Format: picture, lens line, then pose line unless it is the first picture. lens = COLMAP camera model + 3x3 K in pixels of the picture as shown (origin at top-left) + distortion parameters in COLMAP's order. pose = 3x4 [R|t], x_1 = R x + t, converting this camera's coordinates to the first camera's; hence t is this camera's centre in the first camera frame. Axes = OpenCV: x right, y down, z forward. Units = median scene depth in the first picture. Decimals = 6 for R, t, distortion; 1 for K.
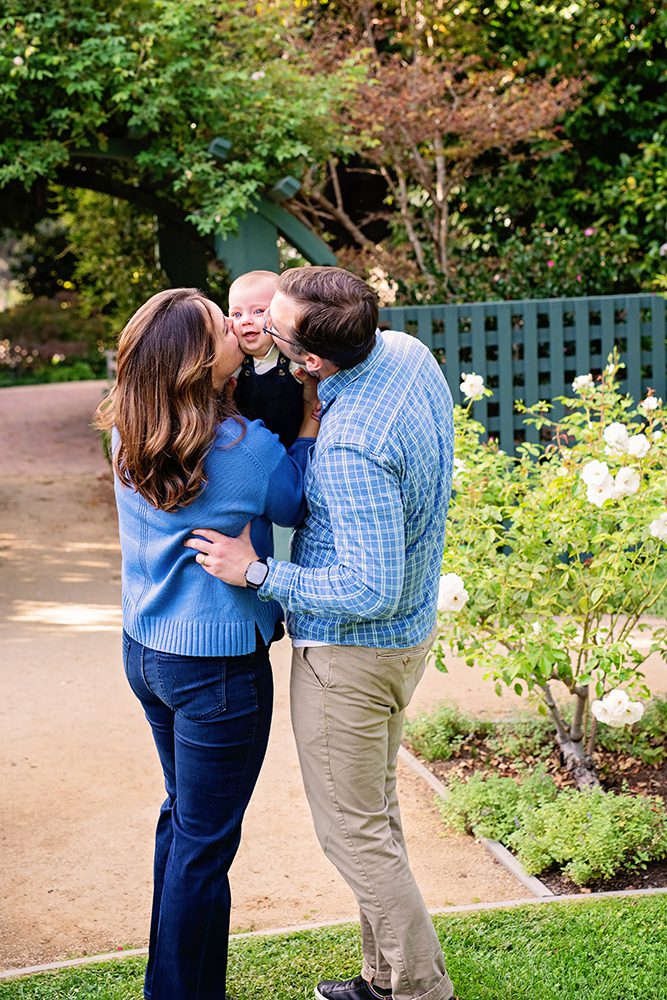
lens RADIAL K [[1683.3, 0, 251.9], [0, 1683.3, 501.6], [0, 0, 1]] dist [0.014261, 0.078447]
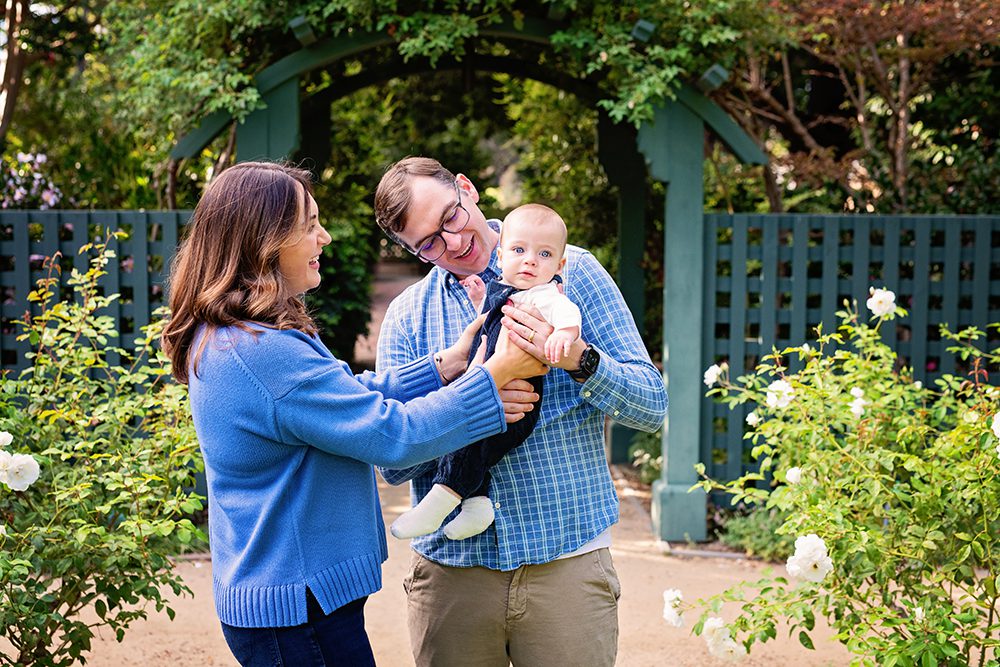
lens RADIAL K [[1511.5, 0, 472.4], [0, 1511.5, 331.0], [0, 0, 1]] dist [0.040935, -0.057778]
pose [[0.980356, 0.073611, -0.182985, 0.054533], [-0.080636, 0.996254, -0.031242, -0.011199], [0.180000, 0.045383, 0.982619, 0.170062]]
